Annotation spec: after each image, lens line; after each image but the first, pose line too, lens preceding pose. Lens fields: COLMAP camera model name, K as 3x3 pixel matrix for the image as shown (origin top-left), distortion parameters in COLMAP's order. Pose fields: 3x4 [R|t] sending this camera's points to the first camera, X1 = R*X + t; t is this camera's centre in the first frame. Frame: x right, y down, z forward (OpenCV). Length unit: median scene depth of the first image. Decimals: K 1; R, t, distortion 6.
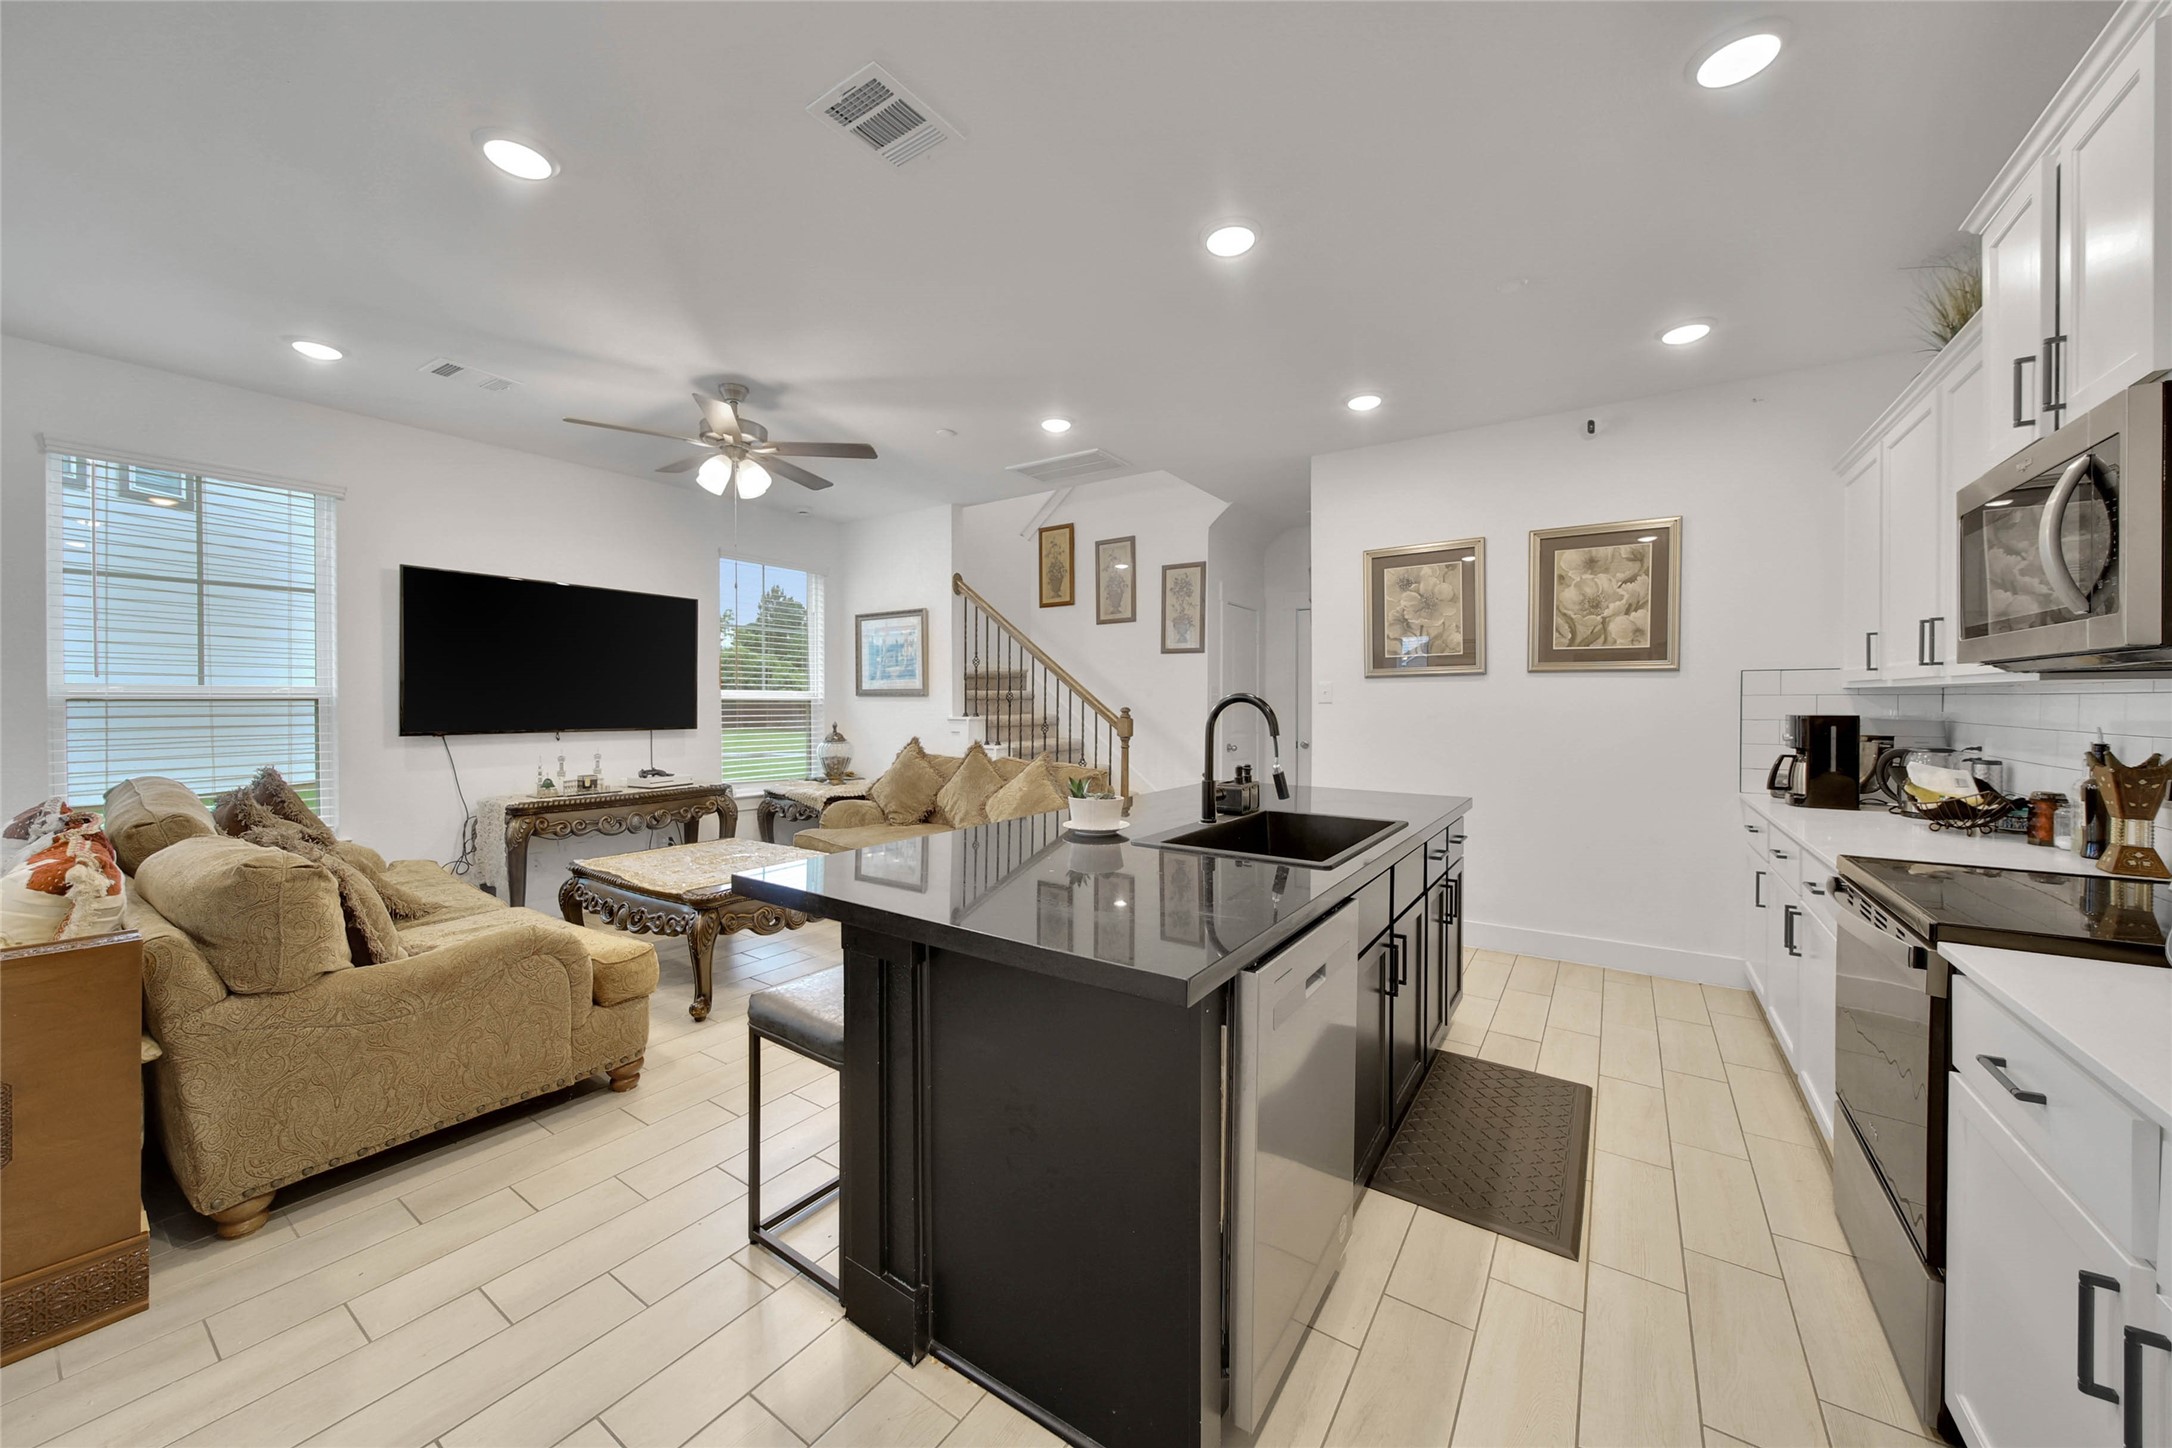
lens RADIAL K [[779.2, 0, 1084.5], [0, 779.2, 715.2], [0, 0, 1]] dist [0.005042, -0.001485]
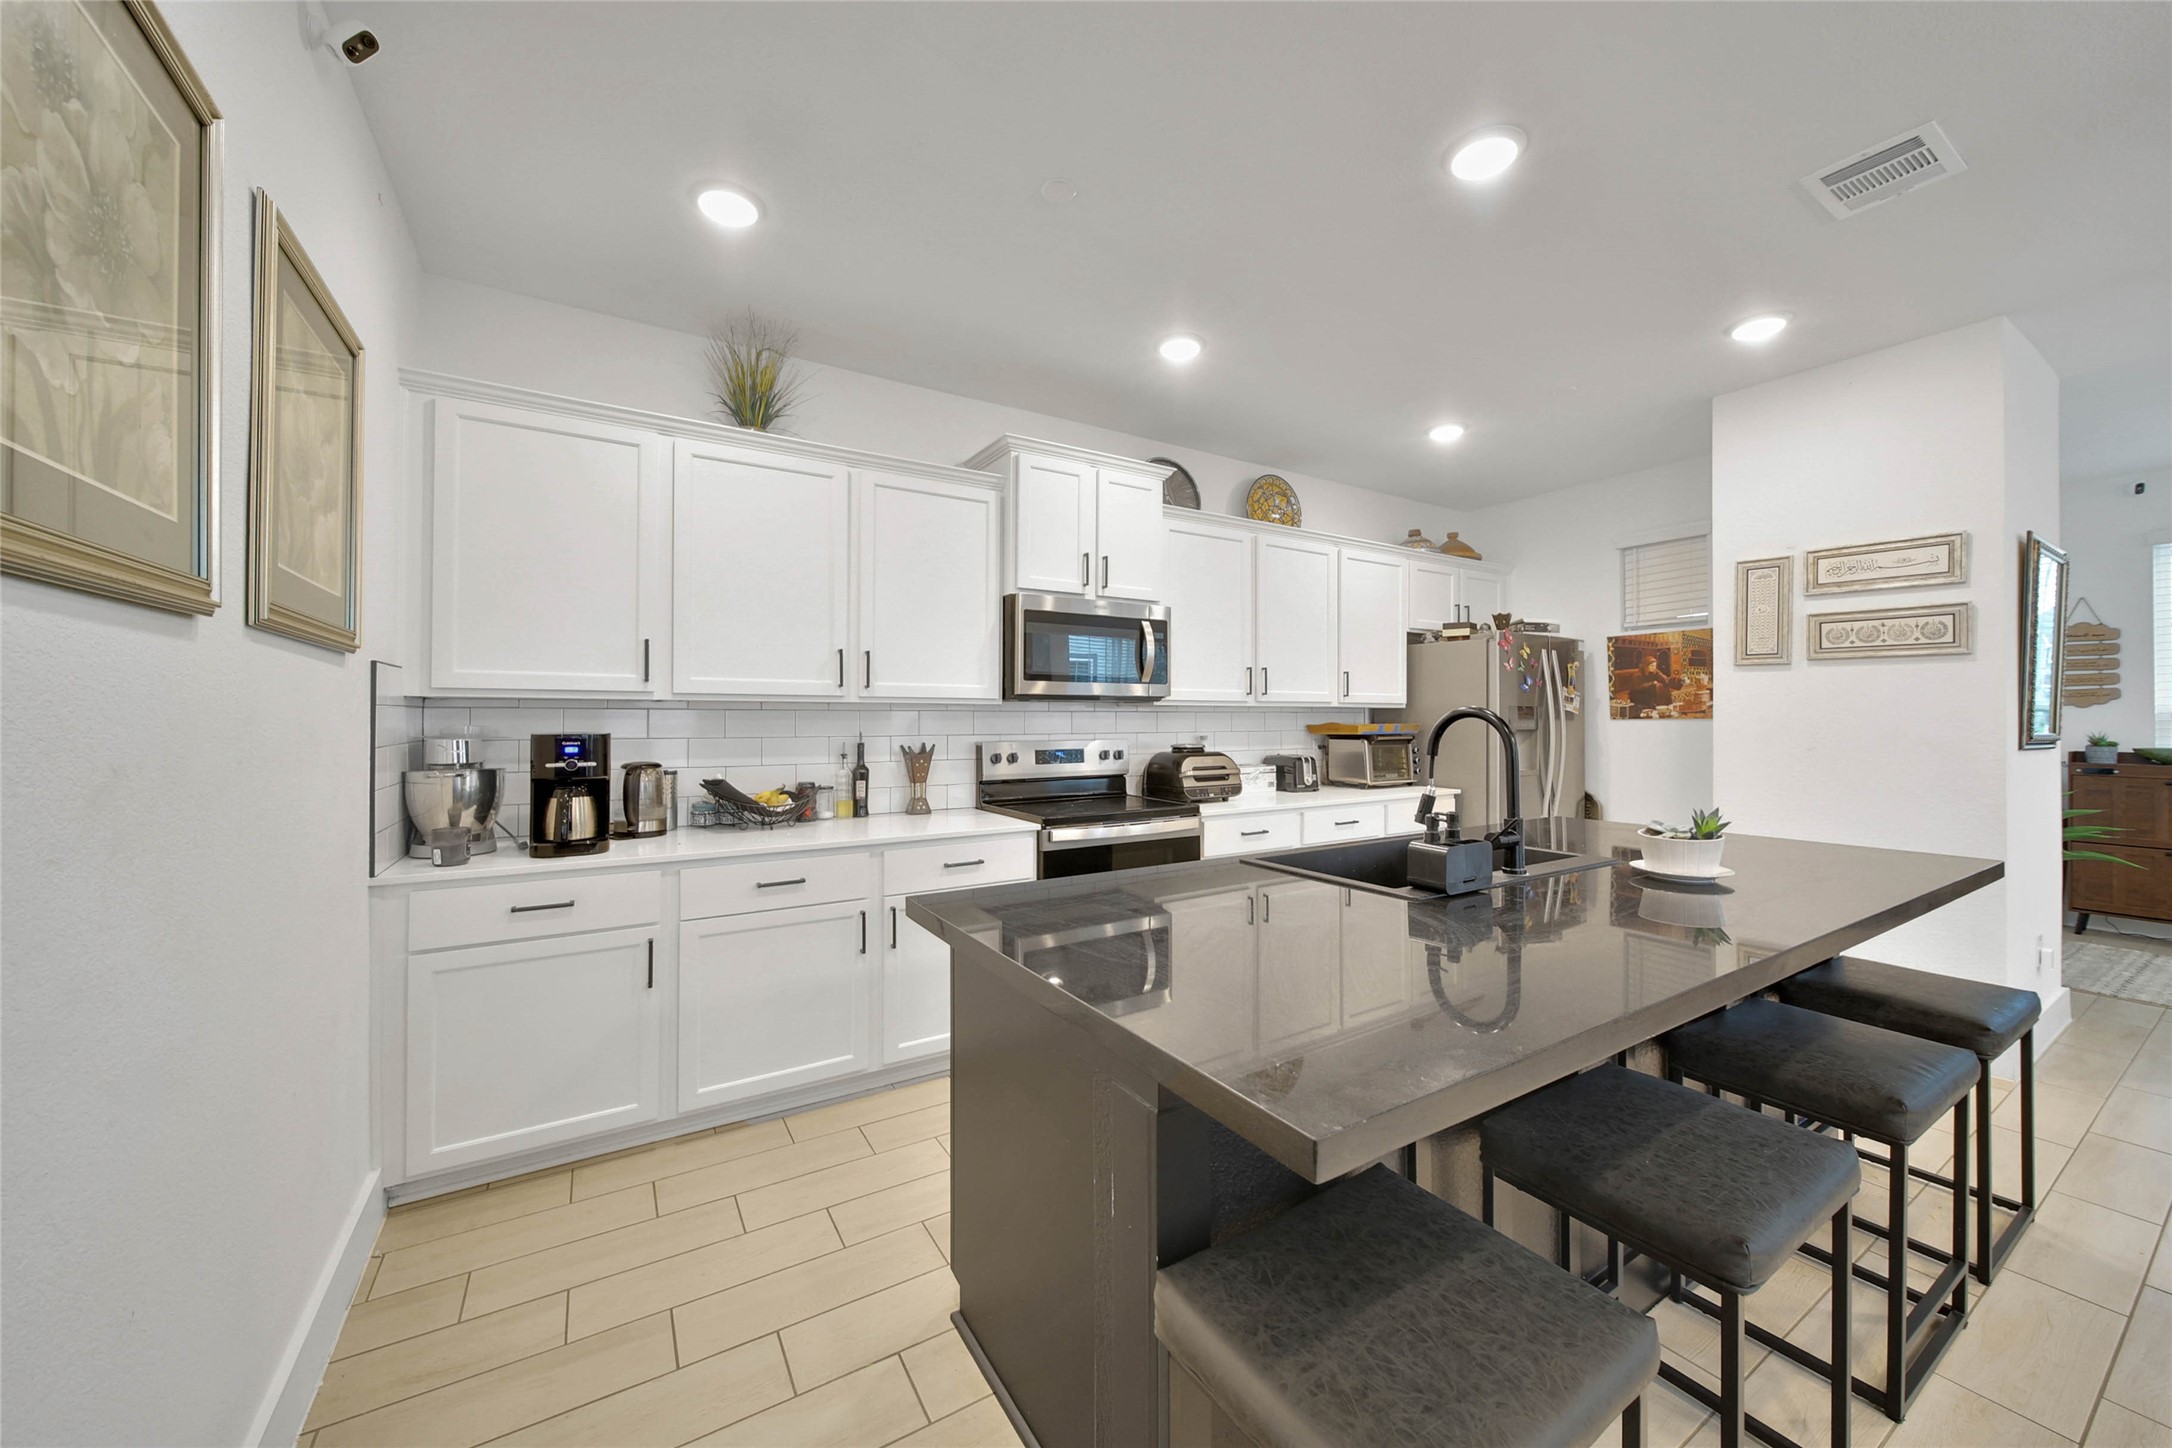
lens RADIAL K [[779.2, 0, 1094.0], [0, 779.2, 710.3], [0, 0, 1]] dist [0.005042, -0.001485]
pose [[-0.912256, 0.002432, 0.409614, 0.122716], [0.006443, 0.999944, 0.008413, -0.020080], [-0.409571, 0.010314, -0.912220, 1.146306]]
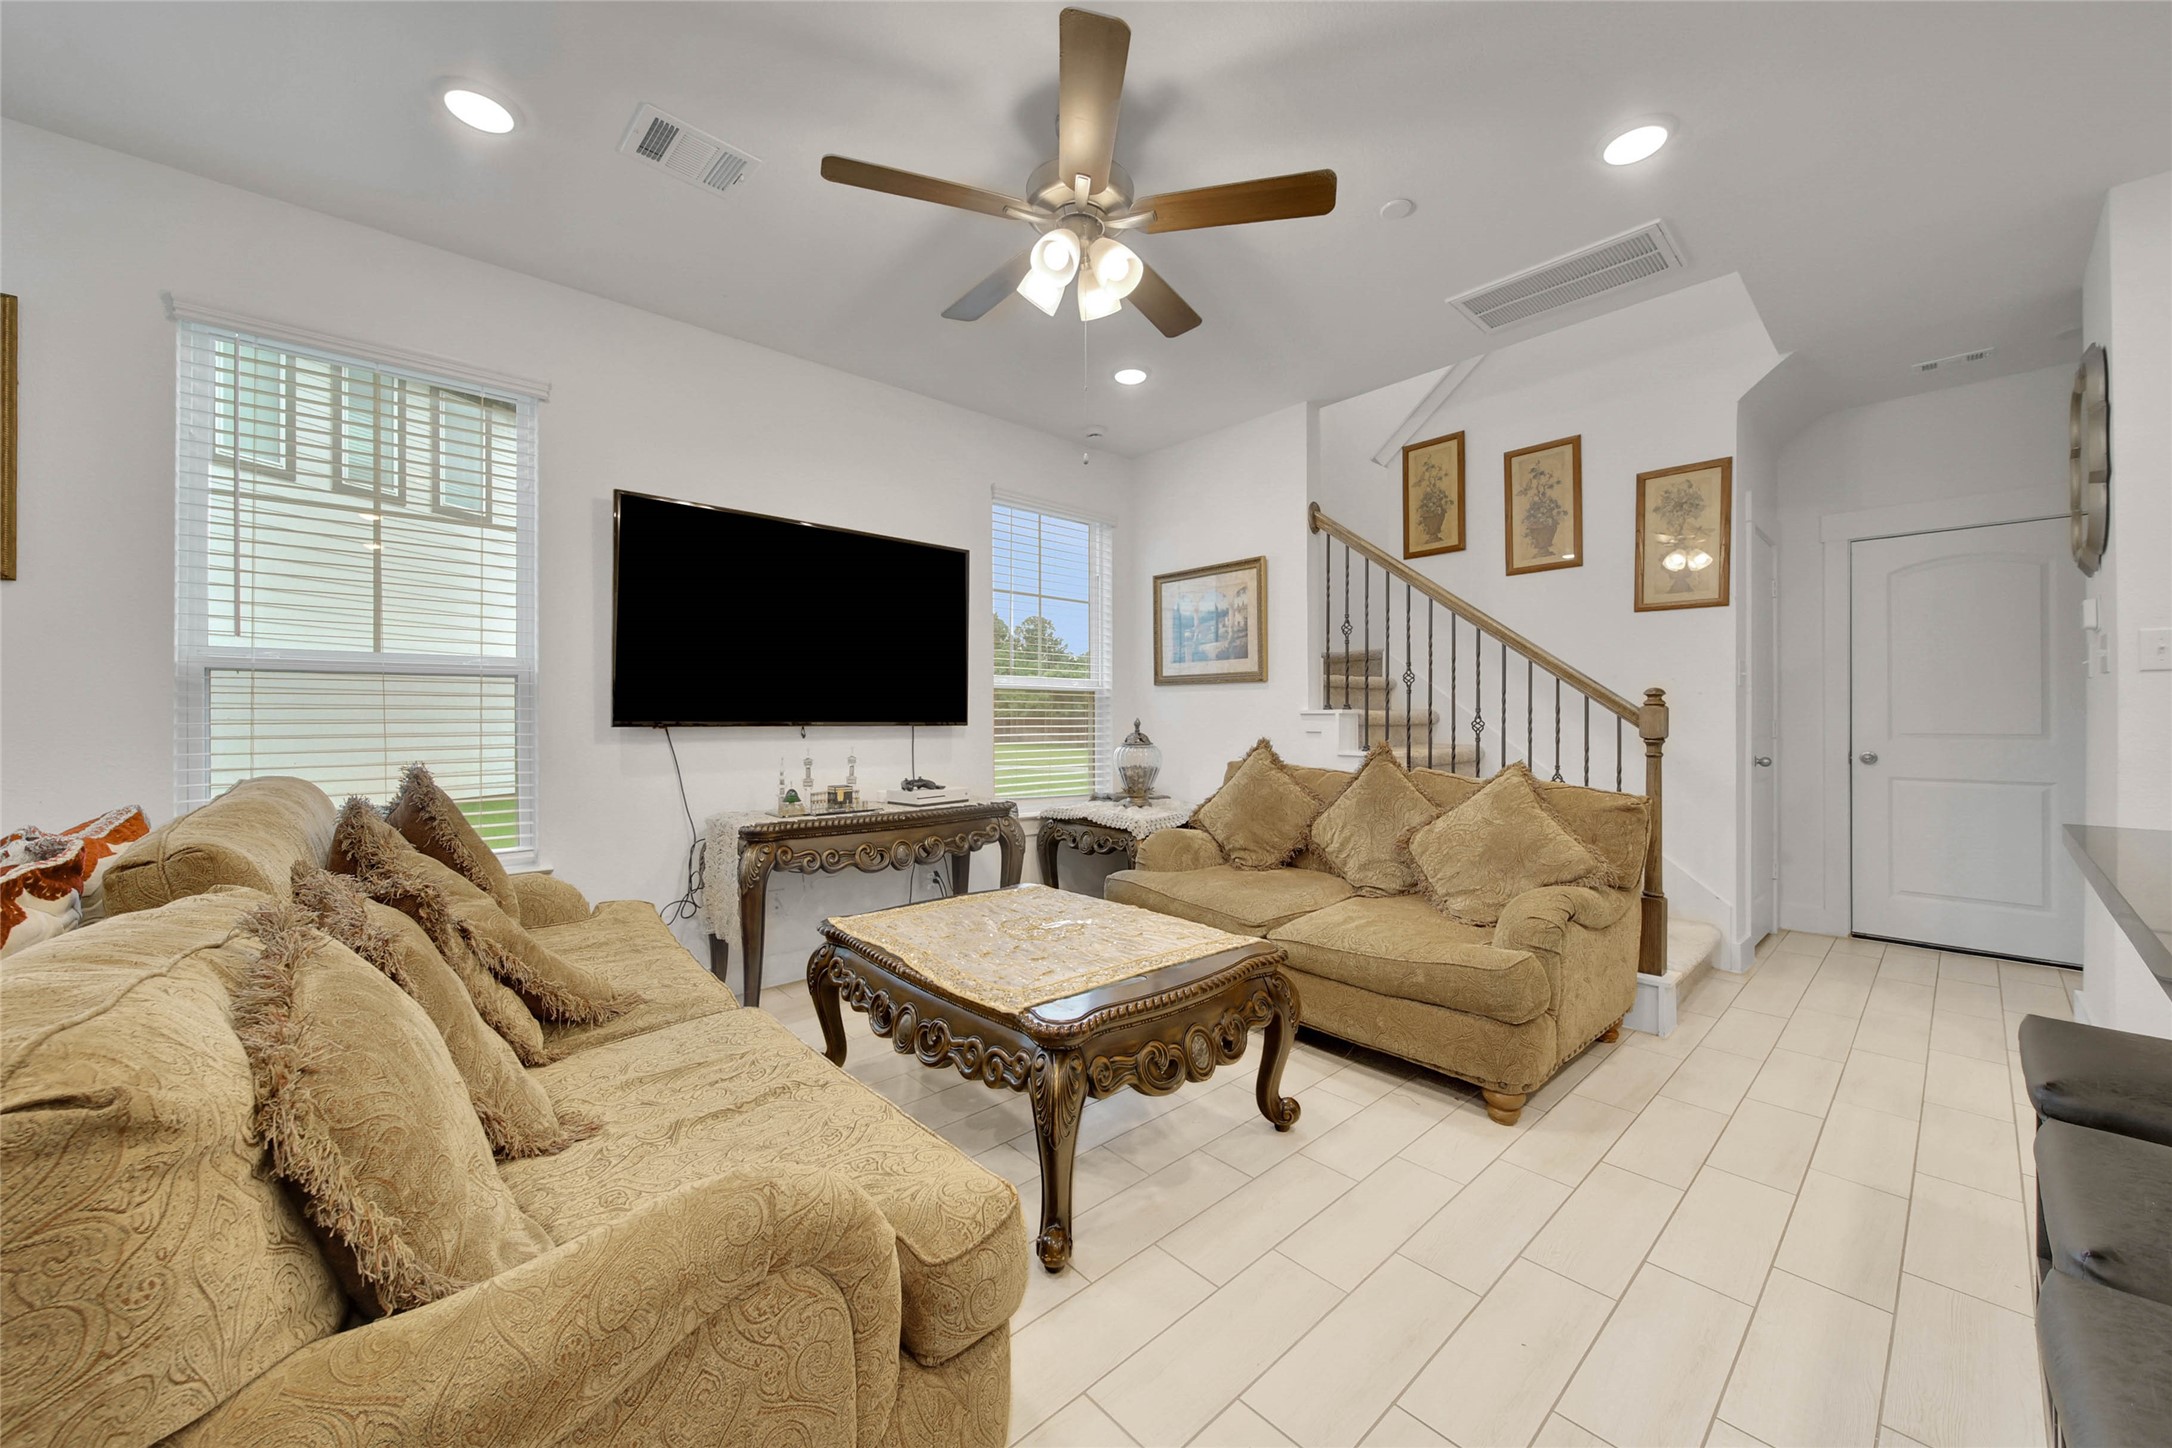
lens RADIAL K [[779.2, 0, 1076.2], [0, 779.2, 727.5], [0, 0, 1]] dist [0.005042, -0.001485]
pose [[0.970087, 0.001885, -0.242748, -0.278847], [-0.002976, 0.999987, -0.004127, 0.028363], [0.242737, 0.004726, 0.970081, 0.395184]]
